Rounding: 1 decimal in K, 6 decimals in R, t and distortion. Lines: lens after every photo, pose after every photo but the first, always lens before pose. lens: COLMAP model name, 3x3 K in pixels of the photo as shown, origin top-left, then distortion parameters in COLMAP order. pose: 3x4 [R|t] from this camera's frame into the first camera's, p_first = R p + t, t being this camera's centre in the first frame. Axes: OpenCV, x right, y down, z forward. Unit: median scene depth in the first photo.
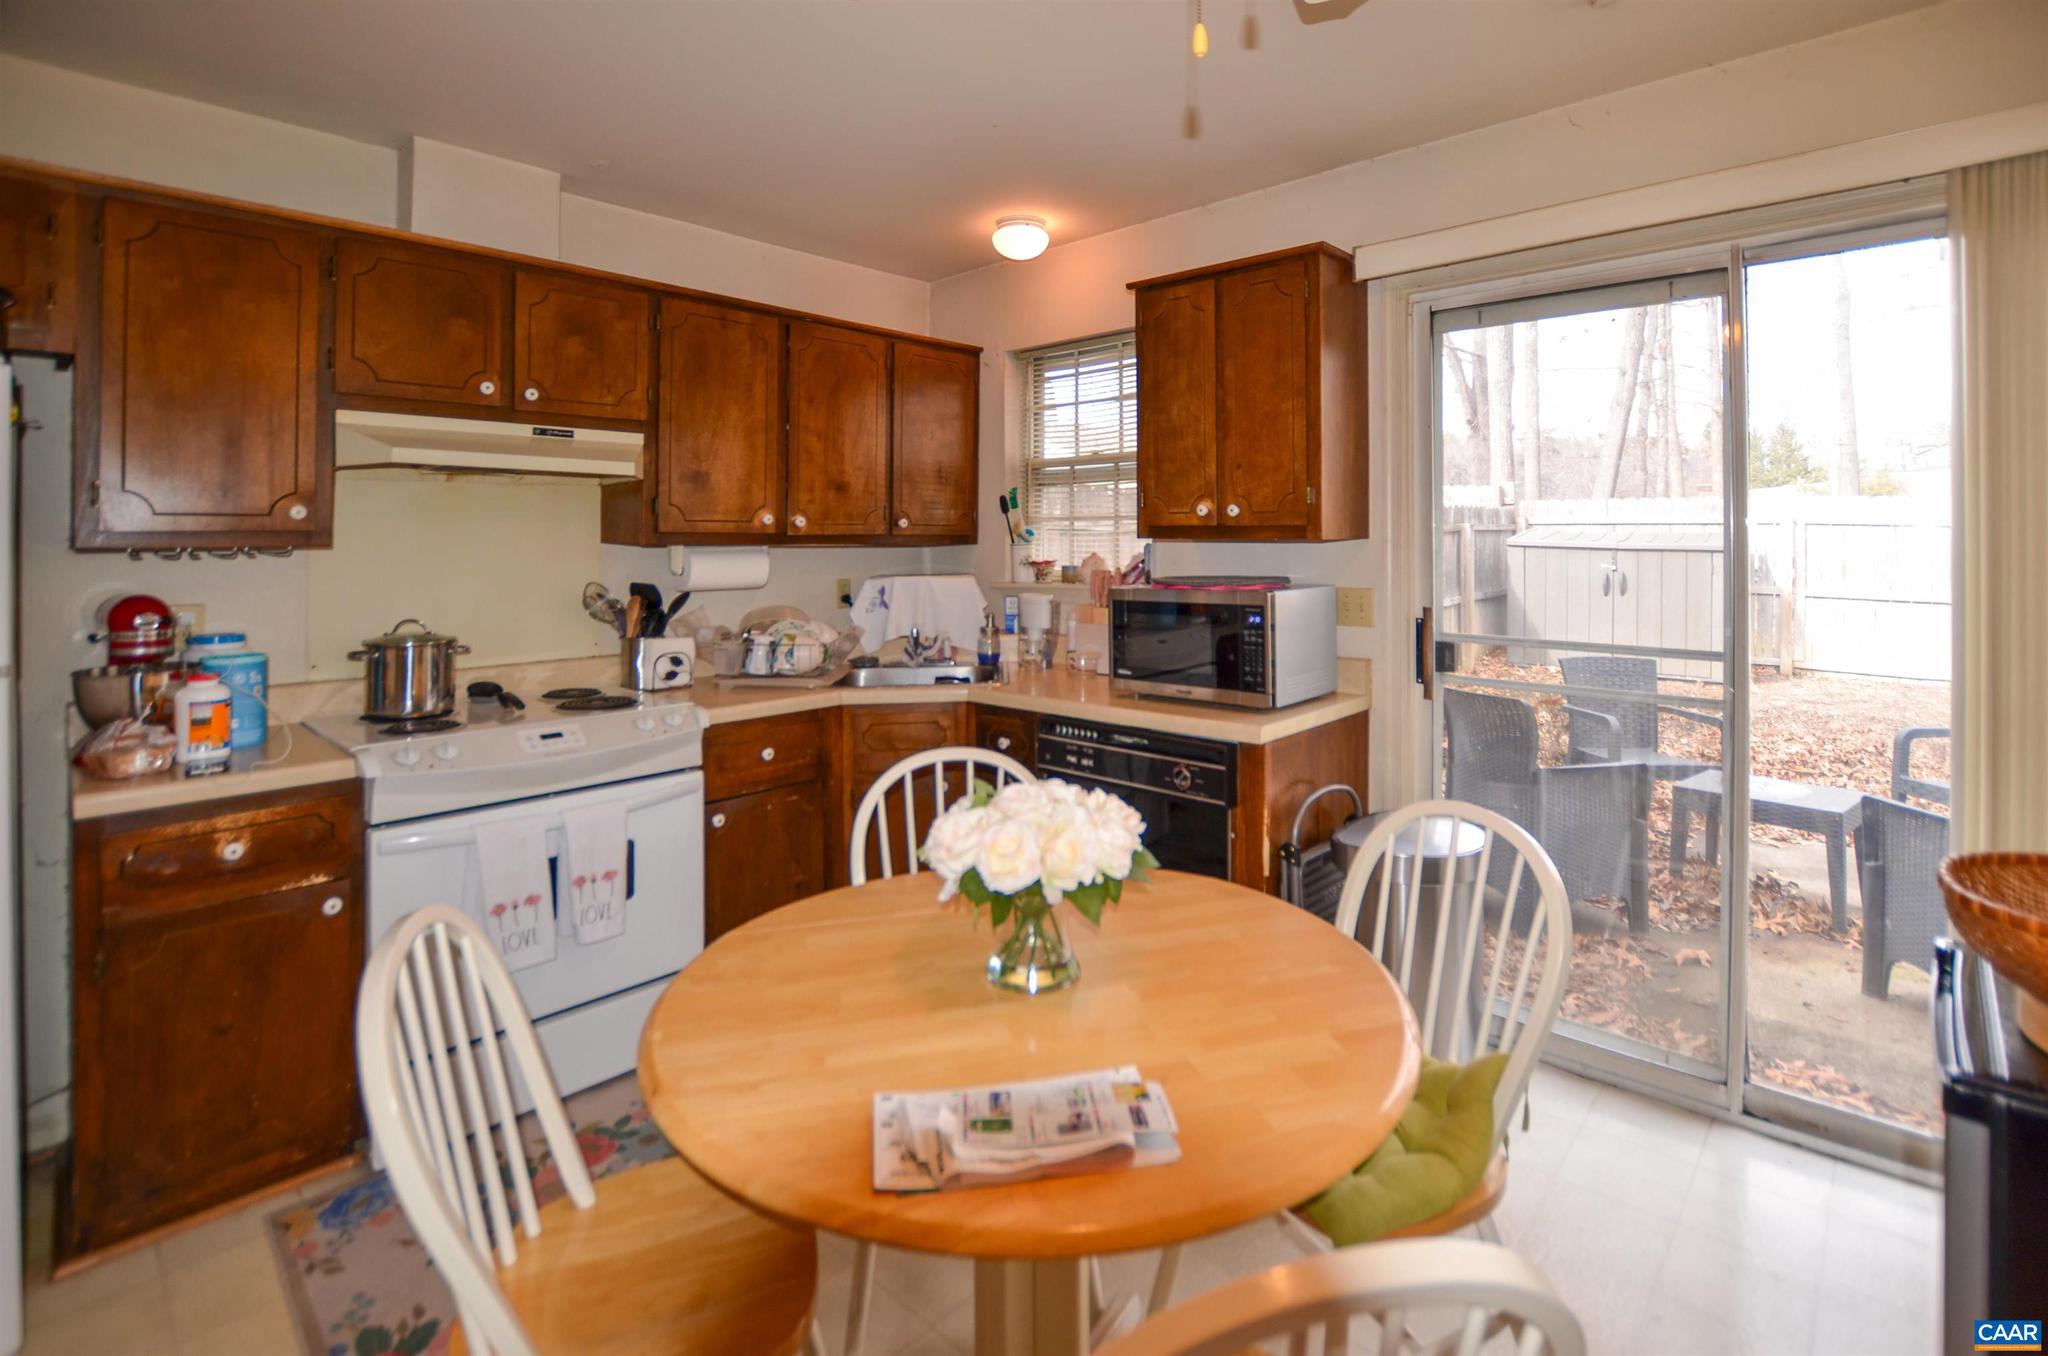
lens RADIAL K [[939.5, 0, 1031.8], [0, 939.5, 523.2], [0, 0, 1]] dist [-0.033463, 0.003137]
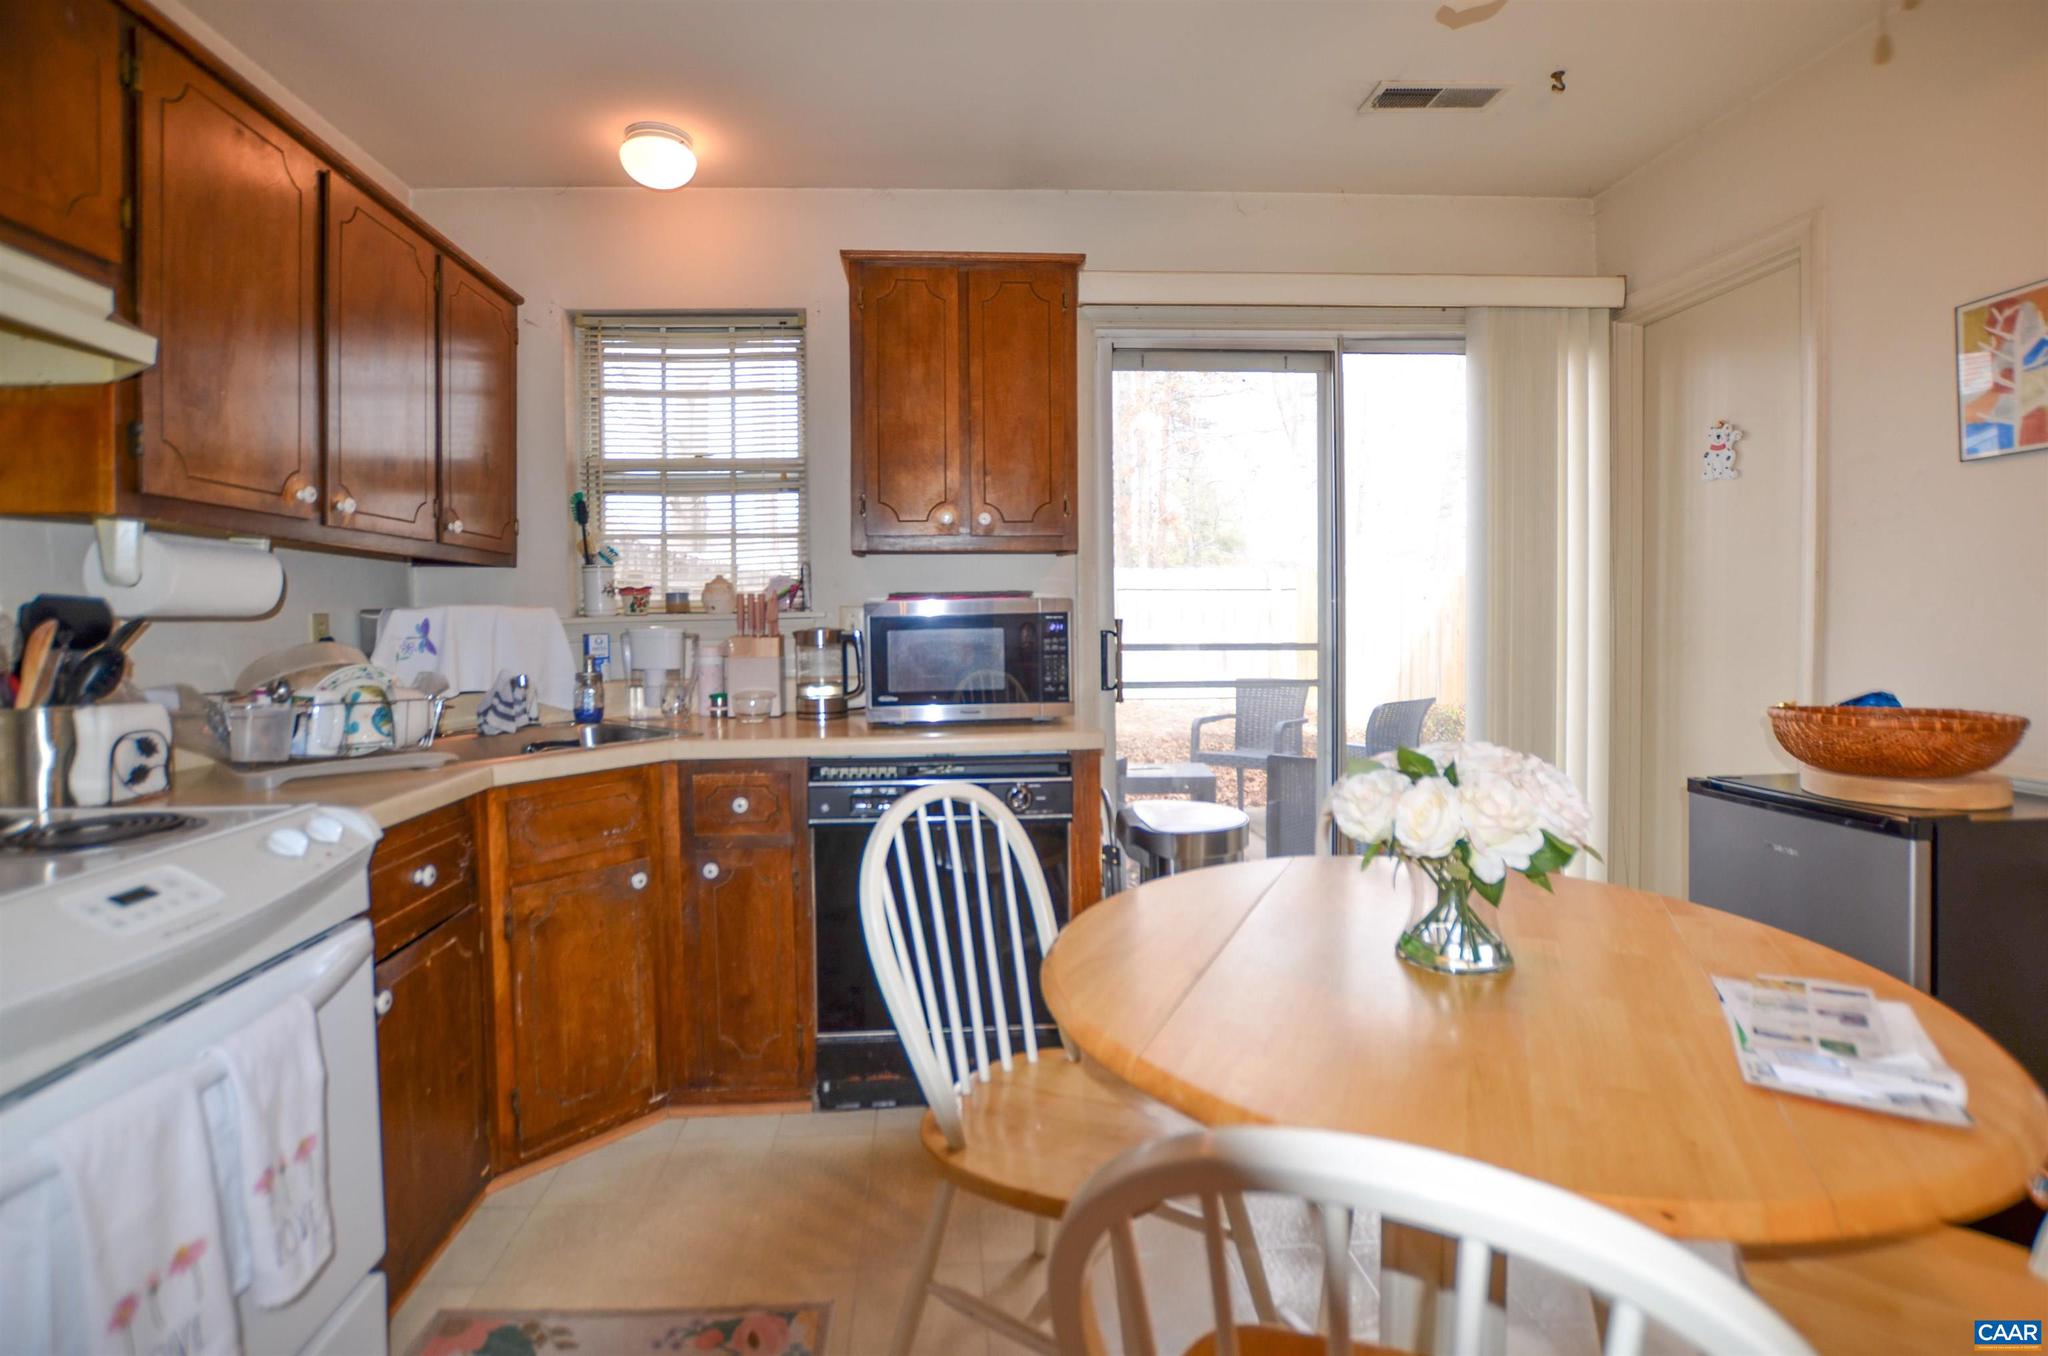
lens RADIAL K [[939.5, 0, 979.7], [0, 939.5, 621.8], [0, 0, 1]] dist [-0.033463, 0.003137]
pose [[0.707420, -0.009084, 0.706735, -0.449058], [-0.005179, 0.999824, 0.018036, 0.071706], [-0.706775, -0.016419, 0.707248, 0.334800]]
